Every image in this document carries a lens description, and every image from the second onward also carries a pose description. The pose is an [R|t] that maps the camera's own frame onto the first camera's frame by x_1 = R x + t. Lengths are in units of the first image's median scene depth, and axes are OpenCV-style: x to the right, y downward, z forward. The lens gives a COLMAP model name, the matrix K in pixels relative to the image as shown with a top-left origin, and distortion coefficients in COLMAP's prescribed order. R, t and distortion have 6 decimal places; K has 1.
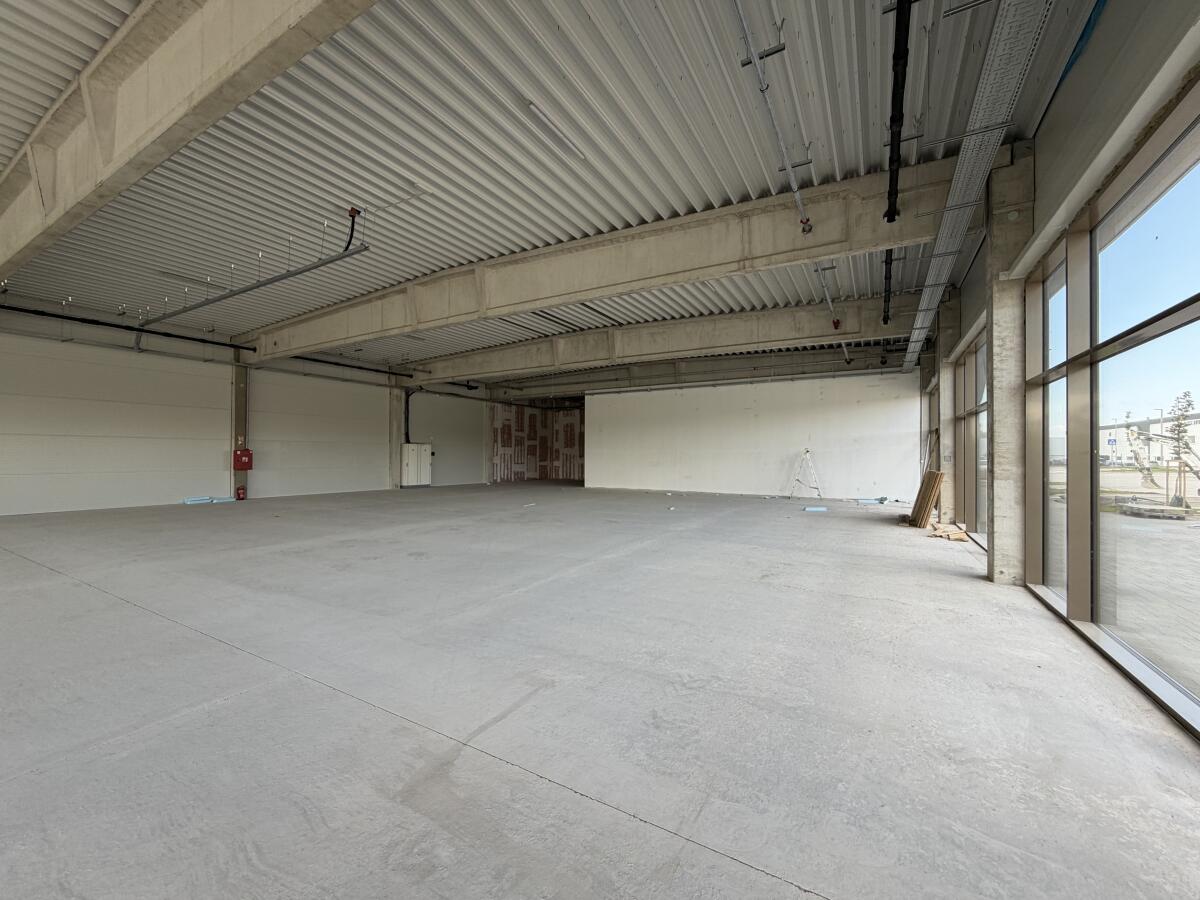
lens RADIAL K [[480.1, 0, 595.3], [0, 480.1, 448.2], [0, 0, 1]] dist [0.002942, -0.000321]
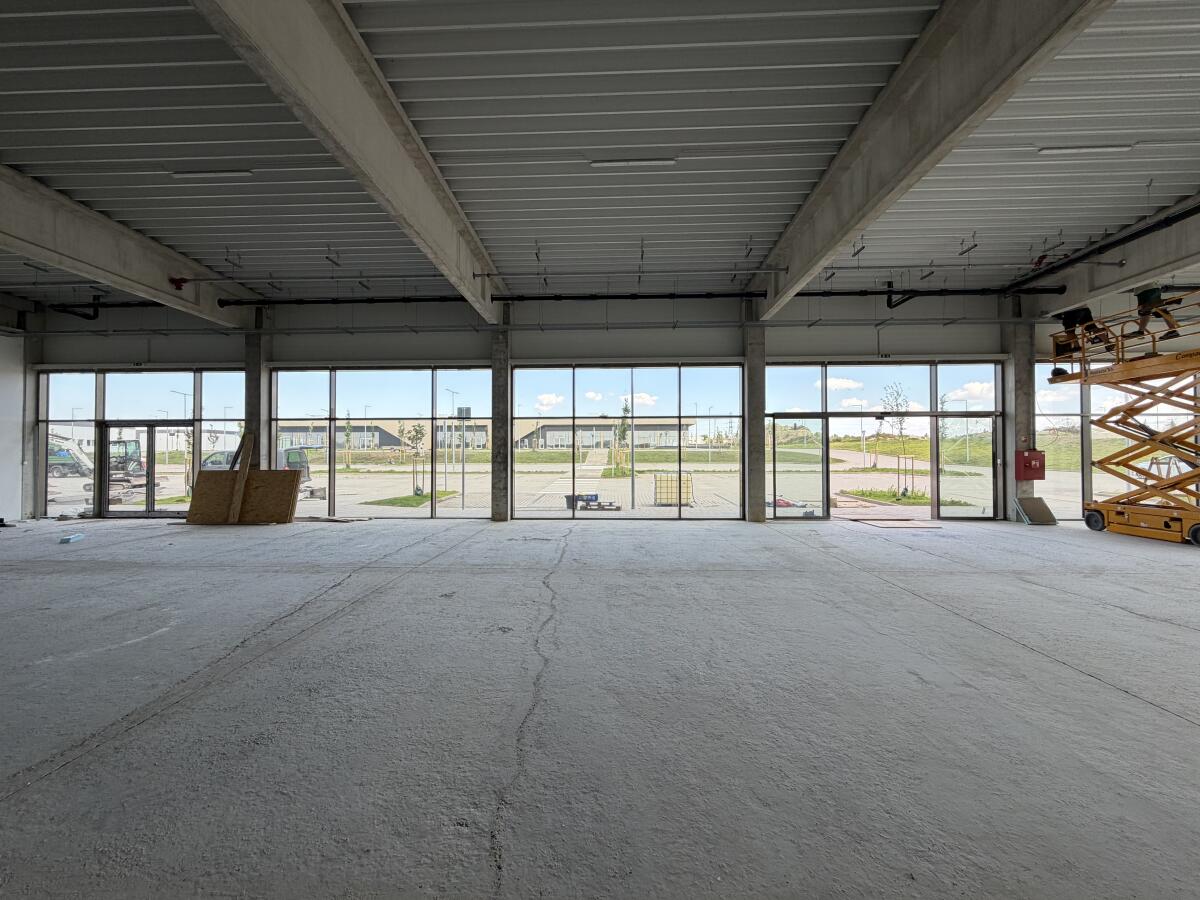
lens RADIAL K [[480.1, 0, 595.6], [0, 480.1, 450.4], [0, 0, 1]] dist [0.002942, -0.000321]
pose [[-0.471397, 0.007519, 0.881889, -0.478290], [-0.009996, 0.999854, -0.013868, 0.013272], [-0.881864, -0.015353, -0.471253, 0.751805]]
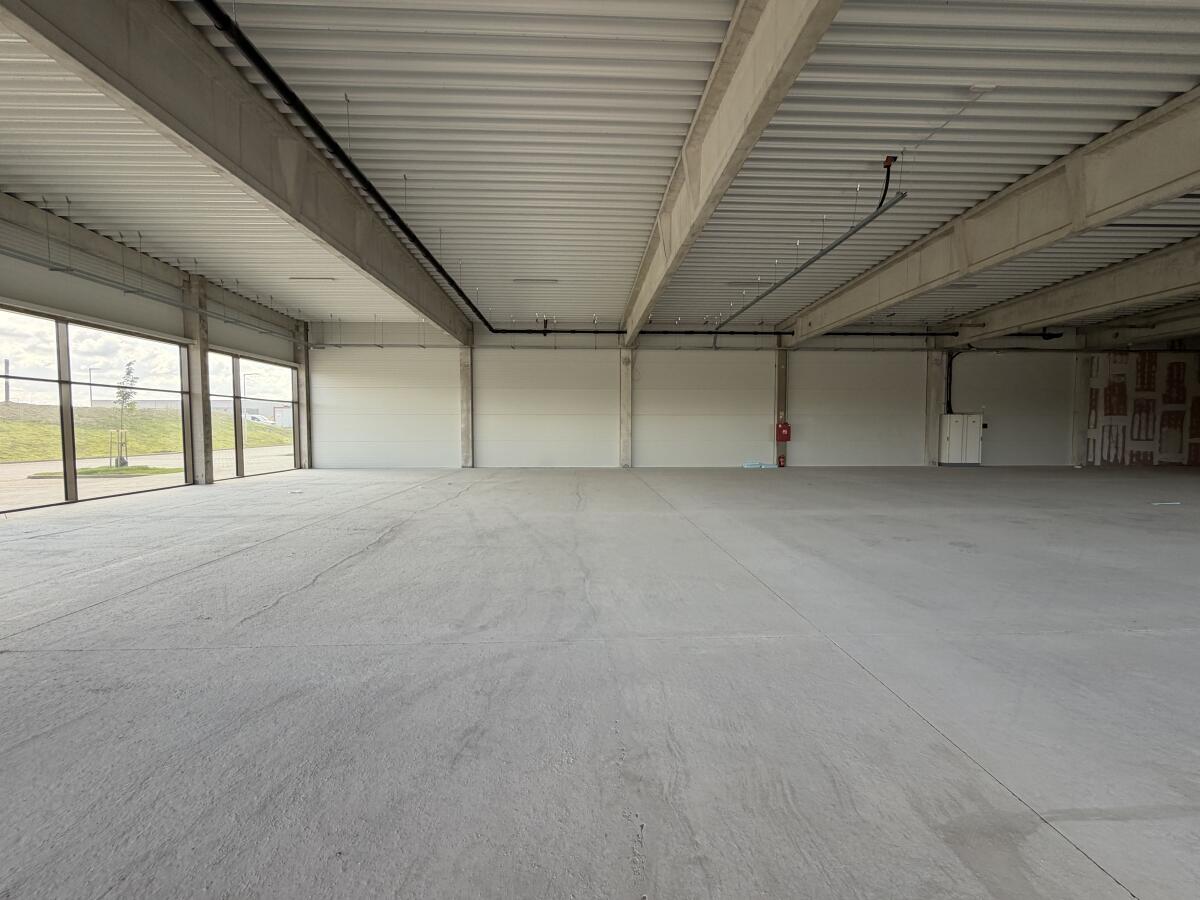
lens RADIAL K [[480.1, 0, 597.4], [0, 480.1, 450.1], [0, 0, 1]] dist [0.002942, -0.000321]
pose [[0.538932, 0.034835, -0.841628, -0.007050], [0.015116, 0.998584, 0.051011, 0.001822], [0.842213, -0.040213, 0.537643, 0.010624]]
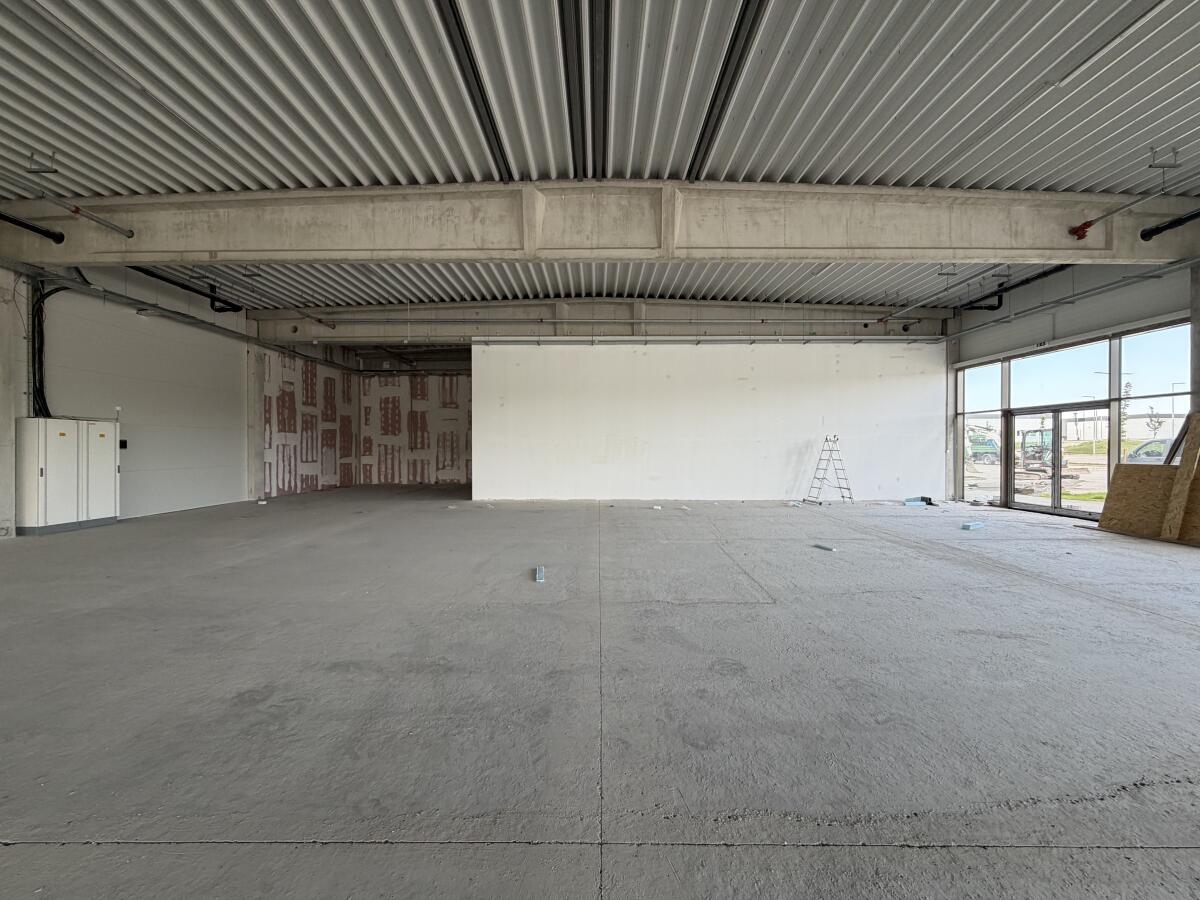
lens RADIAL K [[480.1, 0, 597.4], [0, 480.1, 447.8], [0, 0, 1]] dist [0.002942, -0.000321]
pose [[0.864179, -0.005059, 0.503160, -0.342892], [-0.002606, 0.999891, 0.014529, 0.014297], [-0.503179, -0.013867, 0.864071, 0.754984]]
